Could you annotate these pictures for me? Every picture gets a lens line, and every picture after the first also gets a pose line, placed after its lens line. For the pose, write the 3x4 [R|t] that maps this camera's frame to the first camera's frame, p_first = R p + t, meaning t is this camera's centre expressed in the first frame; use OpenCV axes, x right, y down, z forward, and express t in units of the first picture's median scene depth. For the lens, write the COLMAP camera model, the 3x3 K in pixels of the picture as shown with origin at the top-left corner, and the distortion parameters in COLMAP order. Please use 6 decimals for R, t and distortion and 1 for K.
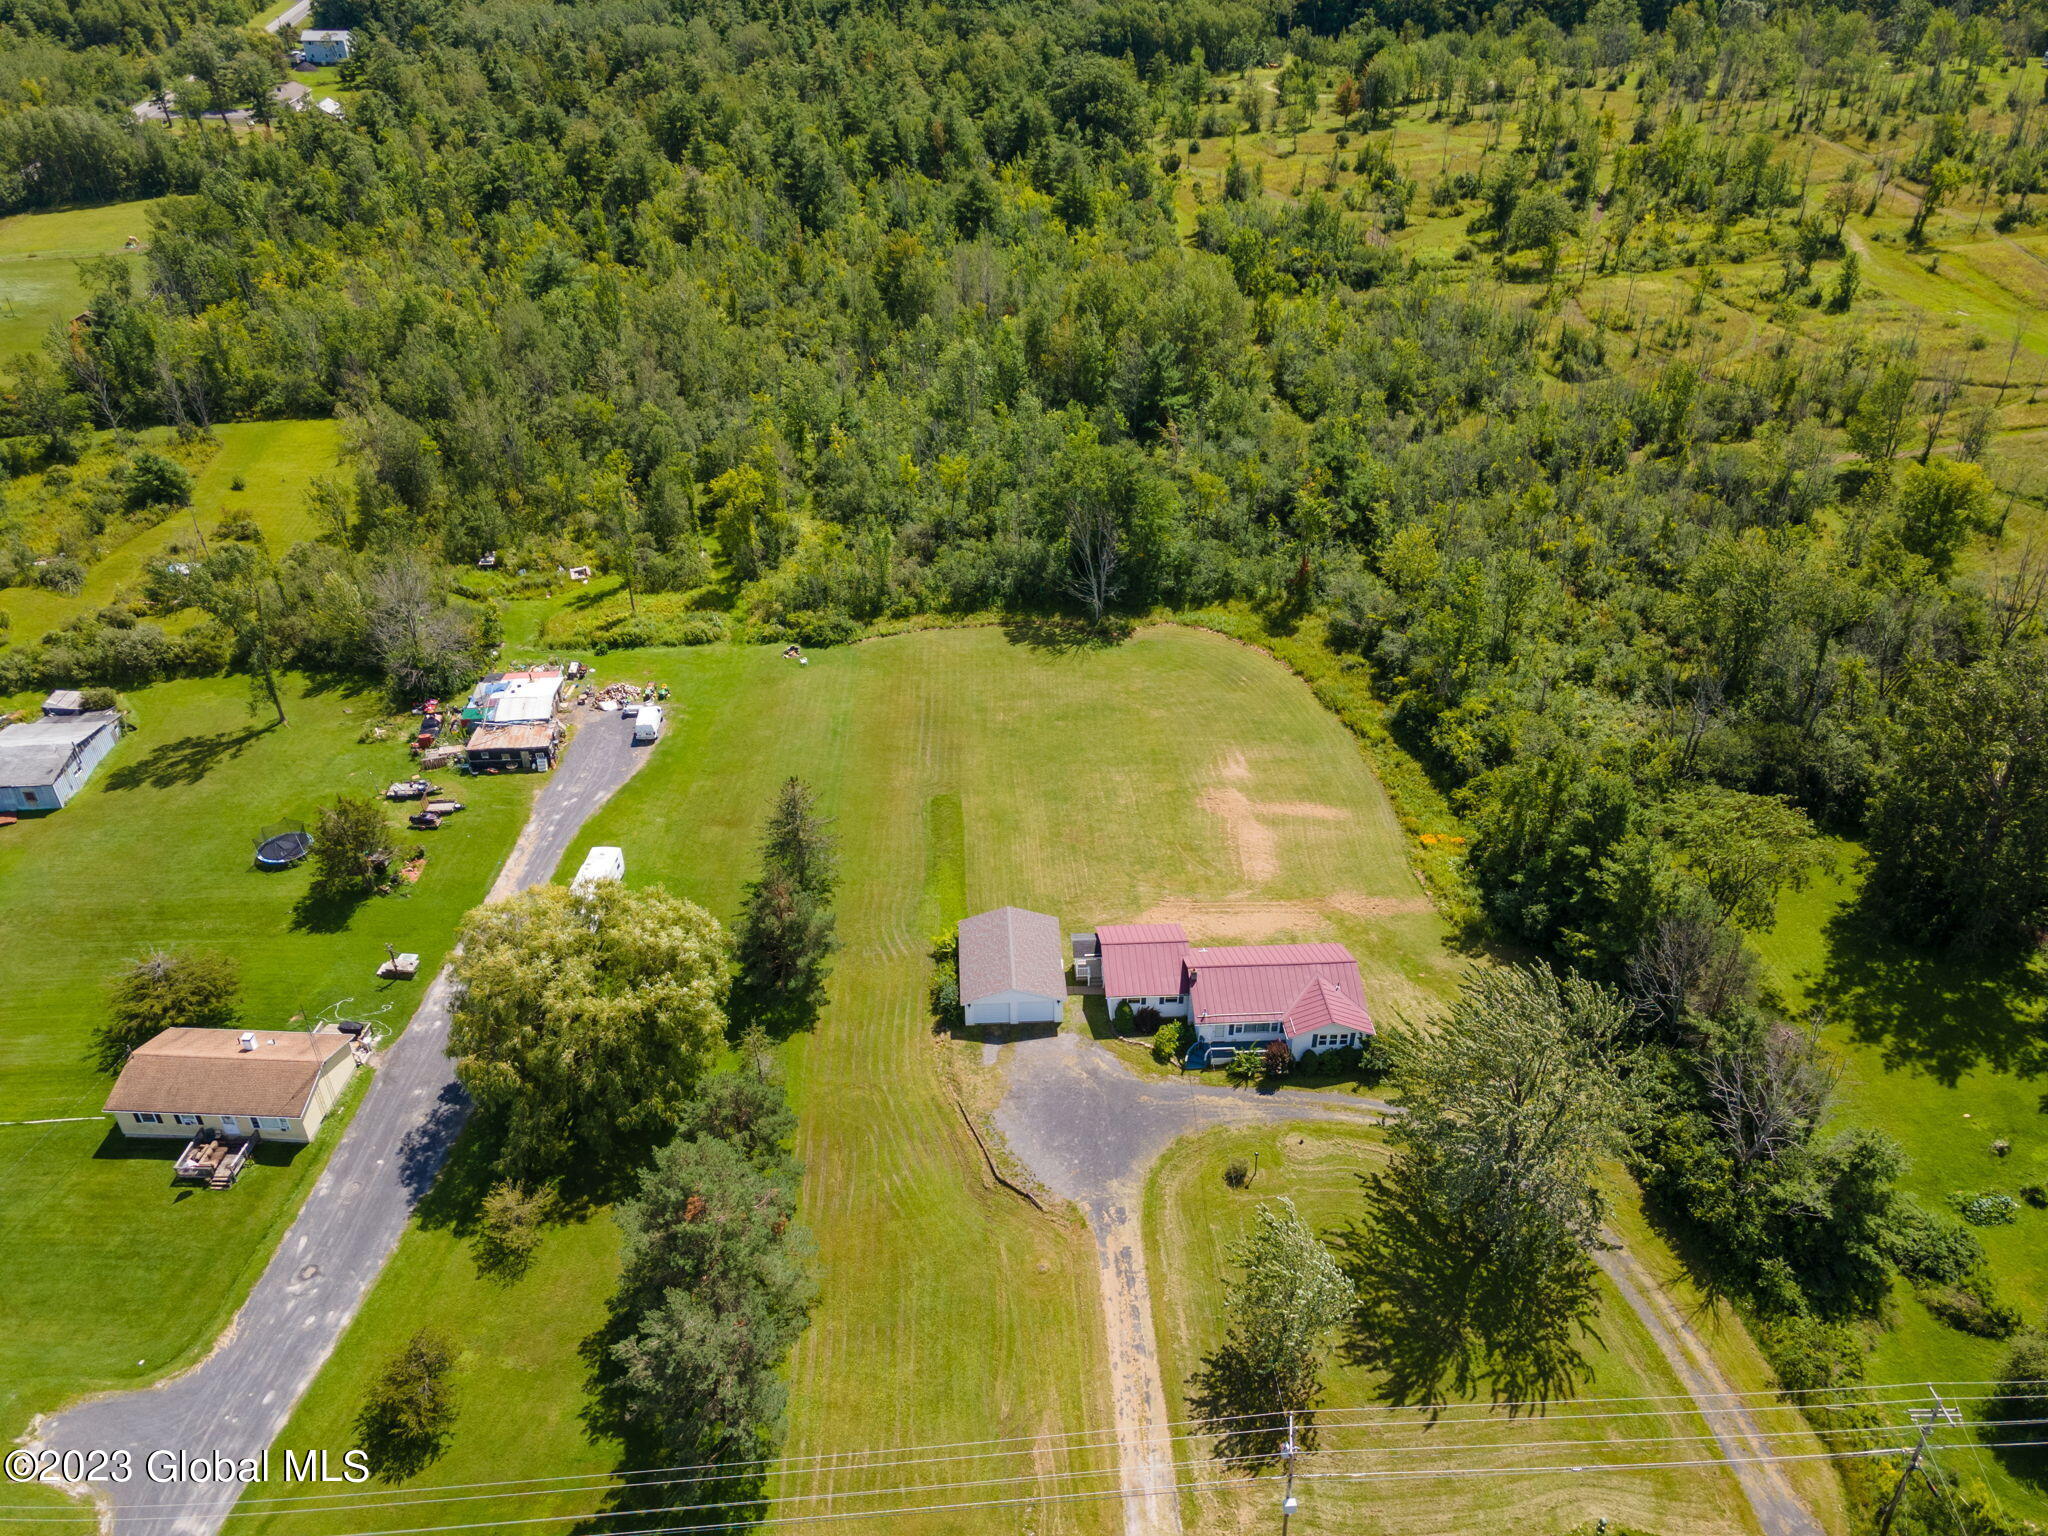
lens RADIAL K [[1486.2, 0, 1024.0], [0, 1486.2, 768.0], [0, 0, 1]] dist [0.041857, 0.002124]
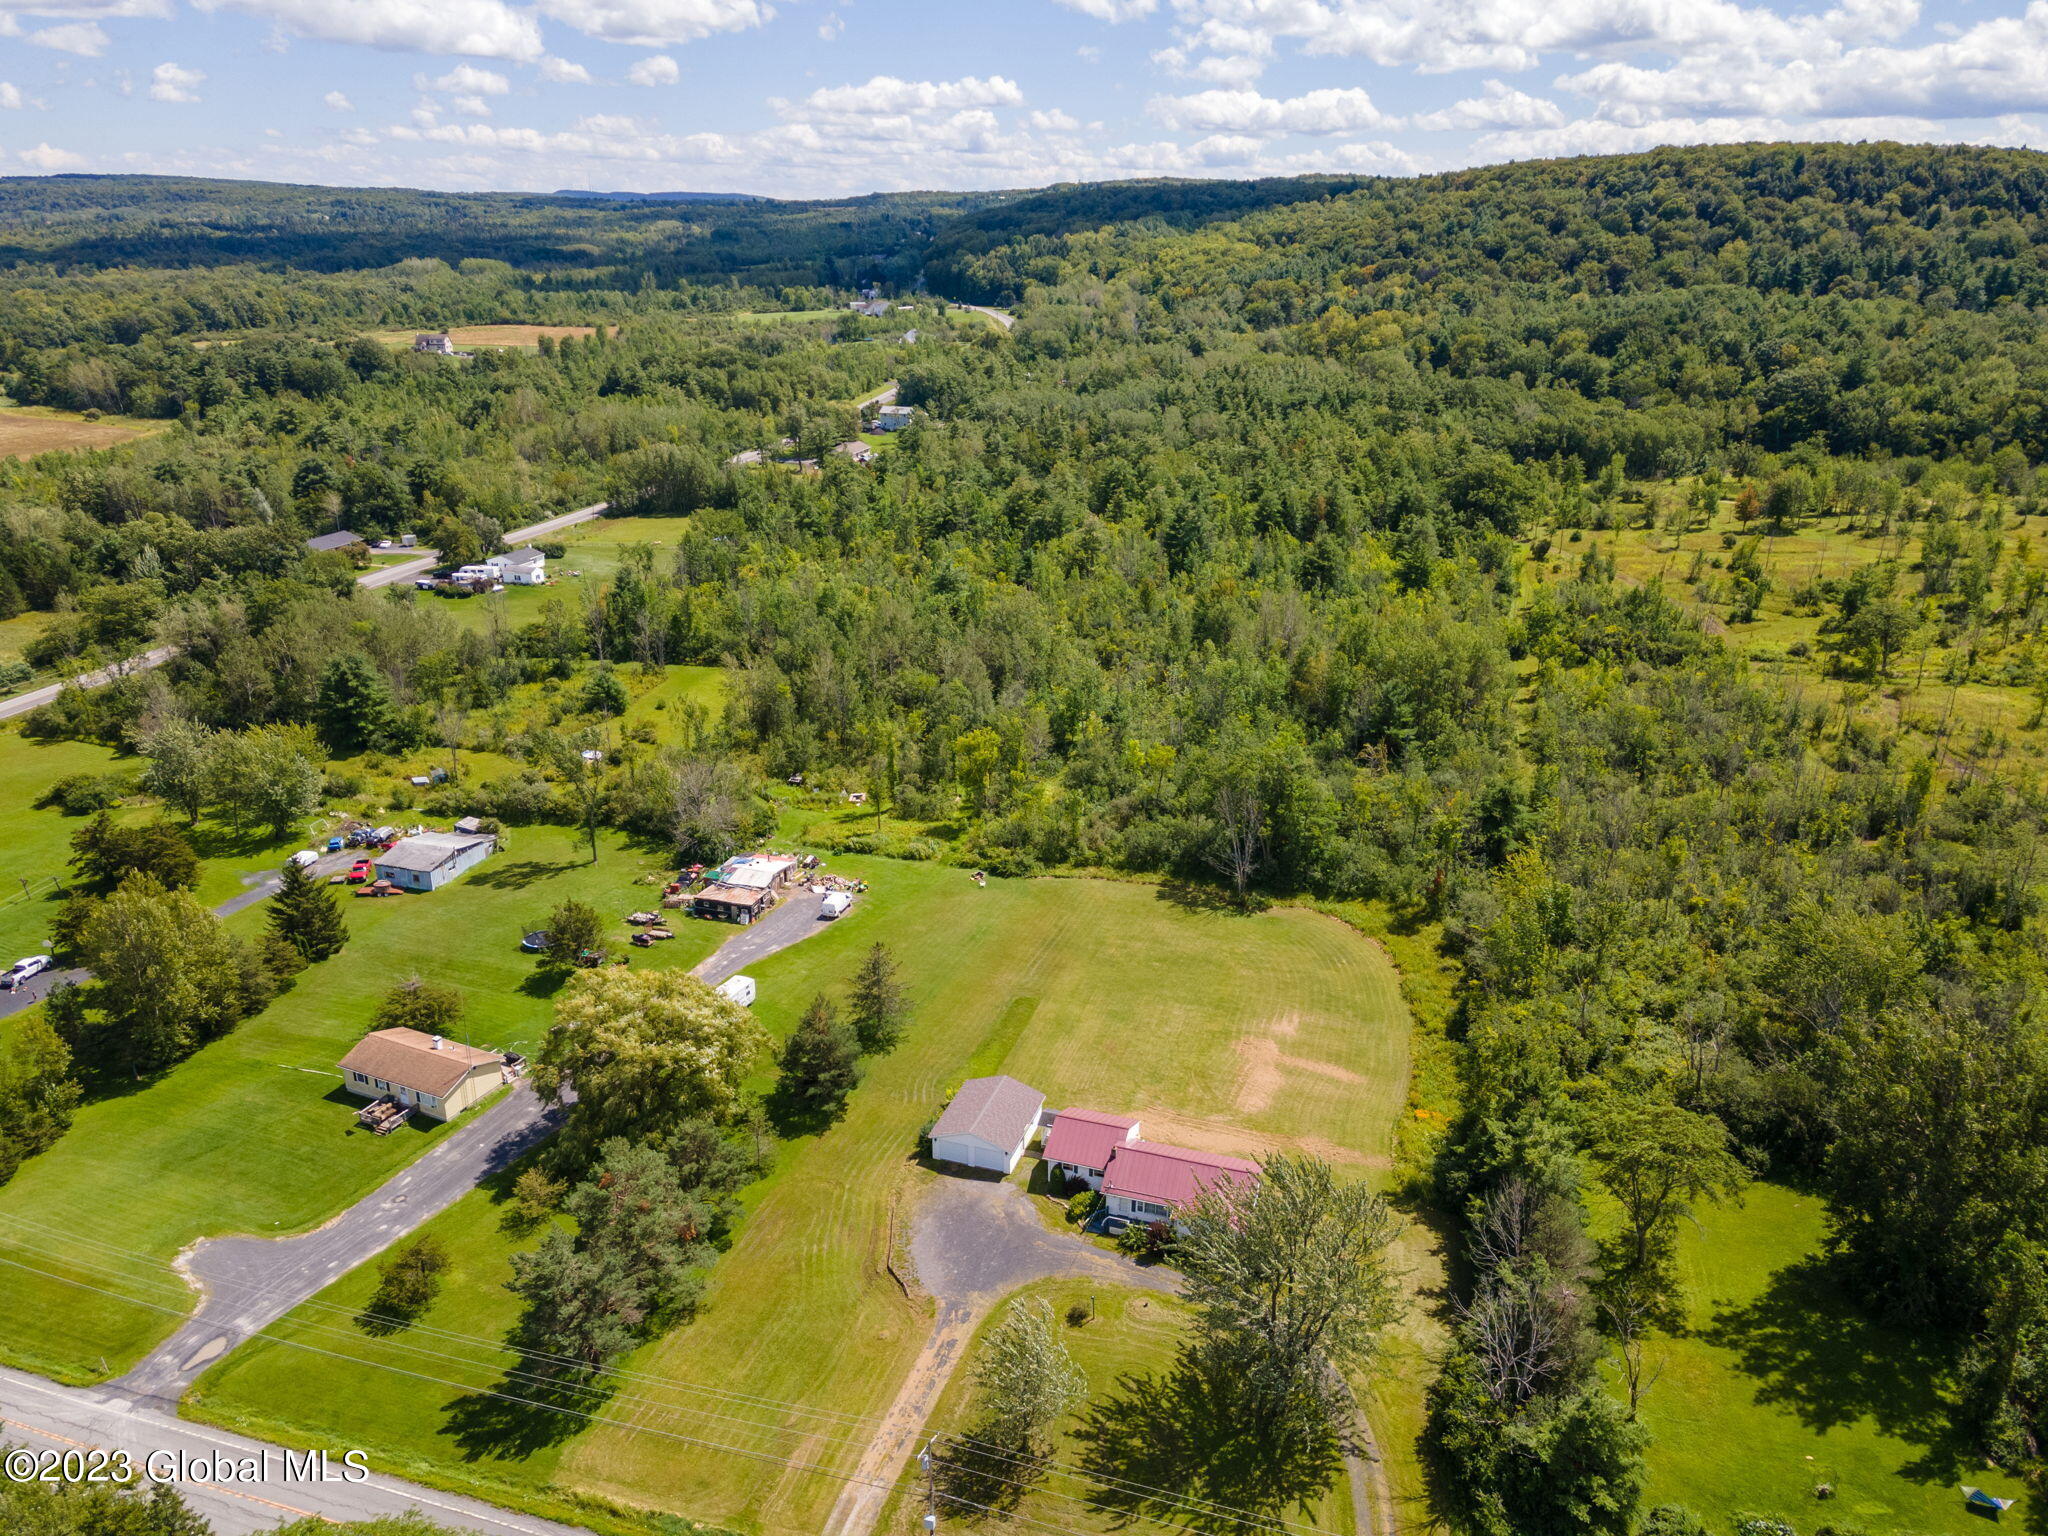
lens RADIAL K [[1486.2, 0, 1024.0], [0, 1486.2, 768.0], [0, 0, 1]] dist [0.041857, 0.002124]
pose [[0.932349, 0.133119, -0.336161, 0.260380], [-0.206882, 0.958927, -0.194058, 0.060426], [0.296521, 0.250475, 0.921595, -0.105762]]
